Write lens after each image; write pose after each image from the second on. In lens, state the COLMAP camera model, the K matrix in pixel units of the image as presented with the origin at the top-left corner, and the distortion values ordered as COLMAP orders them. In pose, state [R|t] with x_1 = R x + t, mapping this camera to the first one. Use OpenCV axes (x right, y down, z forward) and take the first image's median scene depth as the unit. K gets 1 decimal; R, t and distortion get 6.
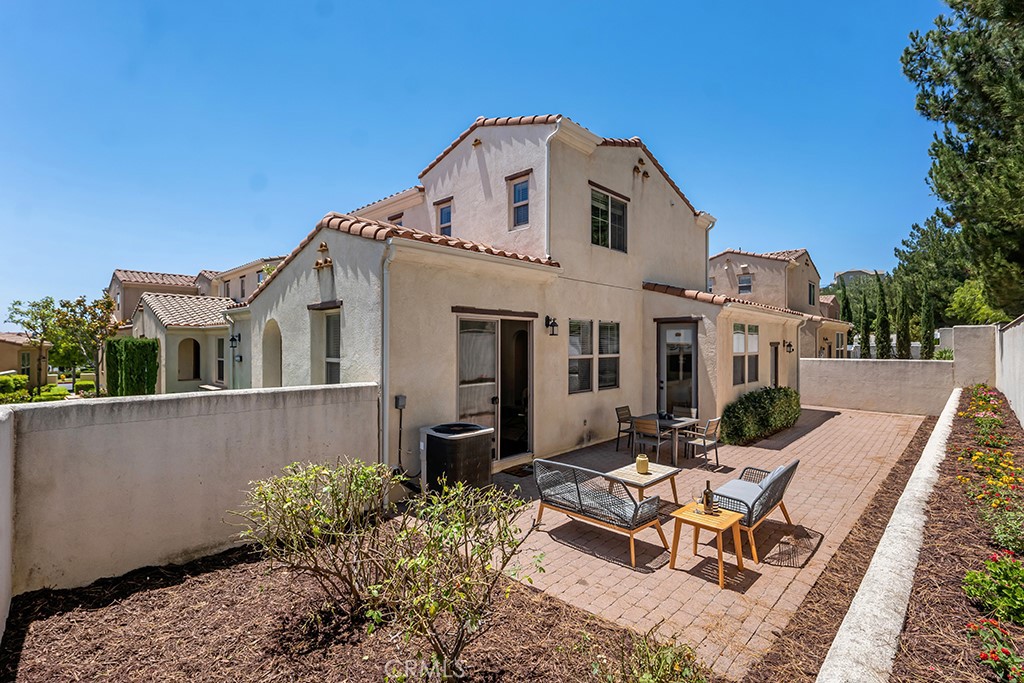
lens RADIAL K [[455.5, 0, 510.0], [0, 455.5, 346.7], [0, 0, 1]] dist [0.001586, 0.000231]
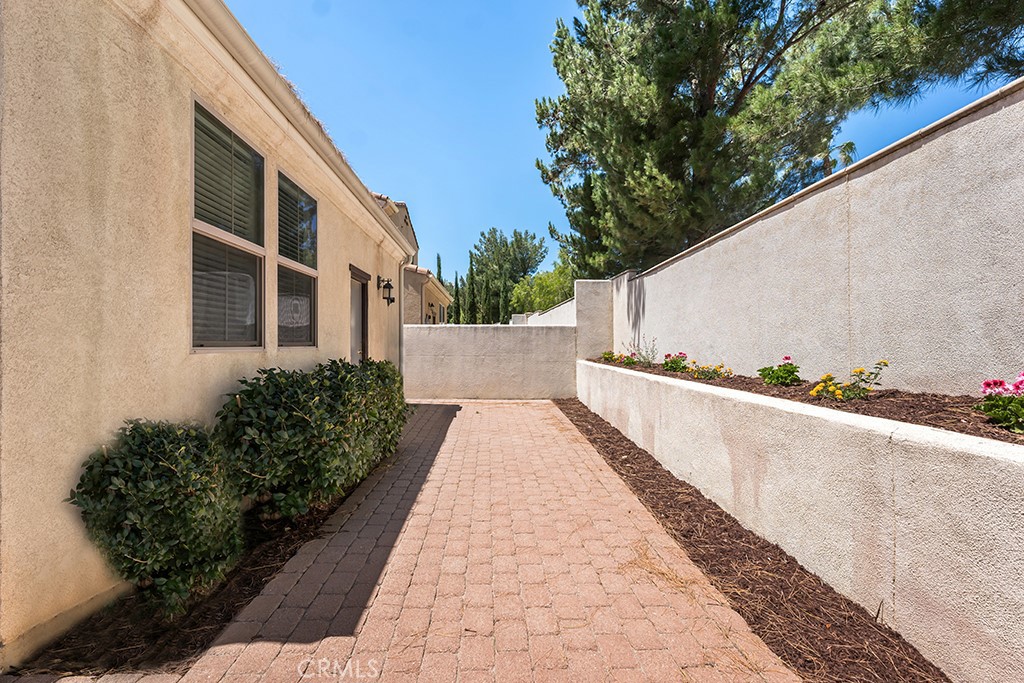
lens RADIAL K [[455.5, 0, 510.0], [0, 455.5, 346.7], [0, 0, 1]] dist [0.001586, 0.000231]
pose [[0.686327, -0.001904, 0.727291, 0.458060], [0.001998, 0.999998, 0.000733, 0.090695], [-0.727291, 0.000950, 0.686329, 0.751444]]
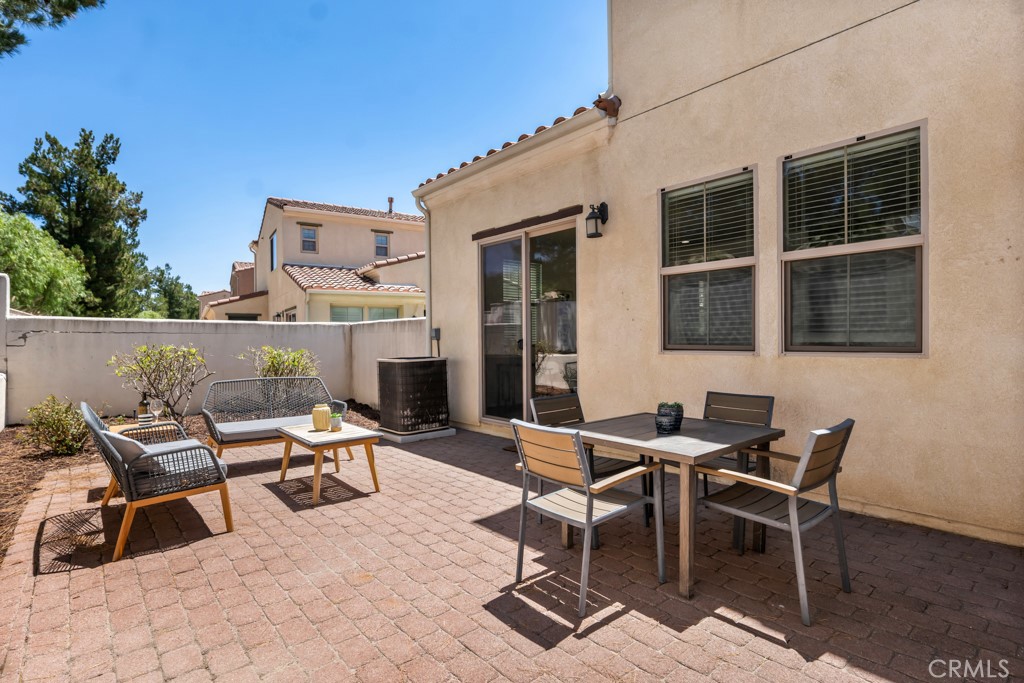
lens RADIAL K [[528.3, 0, 512.0], [0, 528.3, 341.5], [0, 0, 1]] dist [-0.001808, -0.000616]
pose [[-0.107374, -0.007582, -0.994190, 0.622730], [-0.007725, 0.999947, -0.006792, 0.090275], [0.994189, 0.006951, -0.107427, 0.817134]]
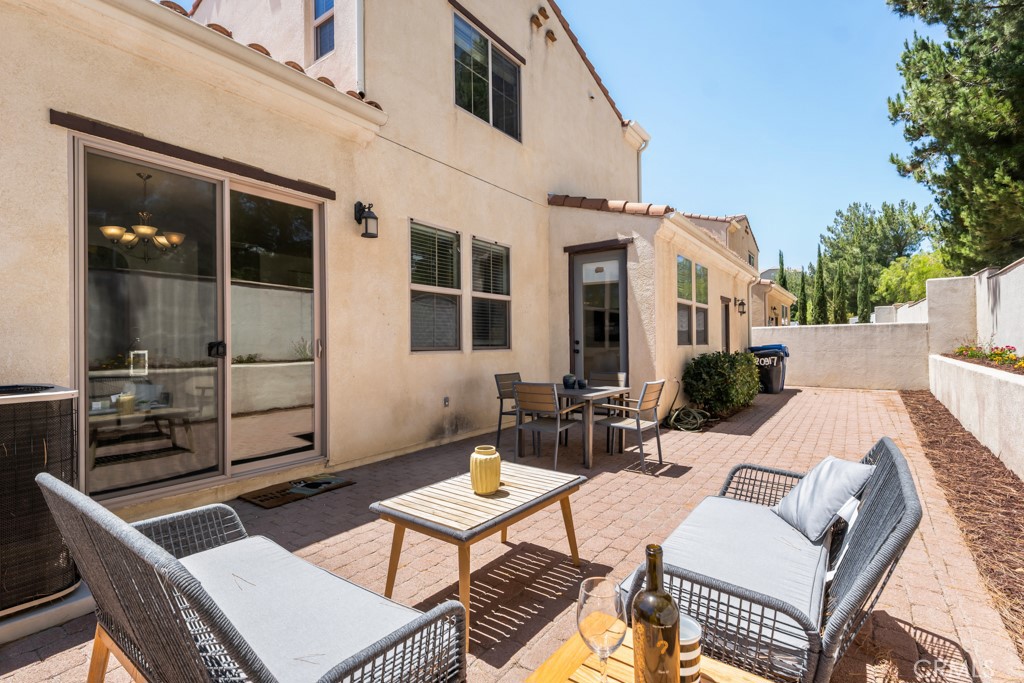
lens RADIAL K [[476.0, 0, 511.4], [0, 476.0, 346.1], [0, 0, 1]] dist [0.001693, 0.000375]
pose [[0.989807, -0.012633, 0.141856, 0.151714], [0.013145, 0.999910, -0.002677, 0.091109], [-0.141809, 0.004515, 0.989884, 0.352906]]
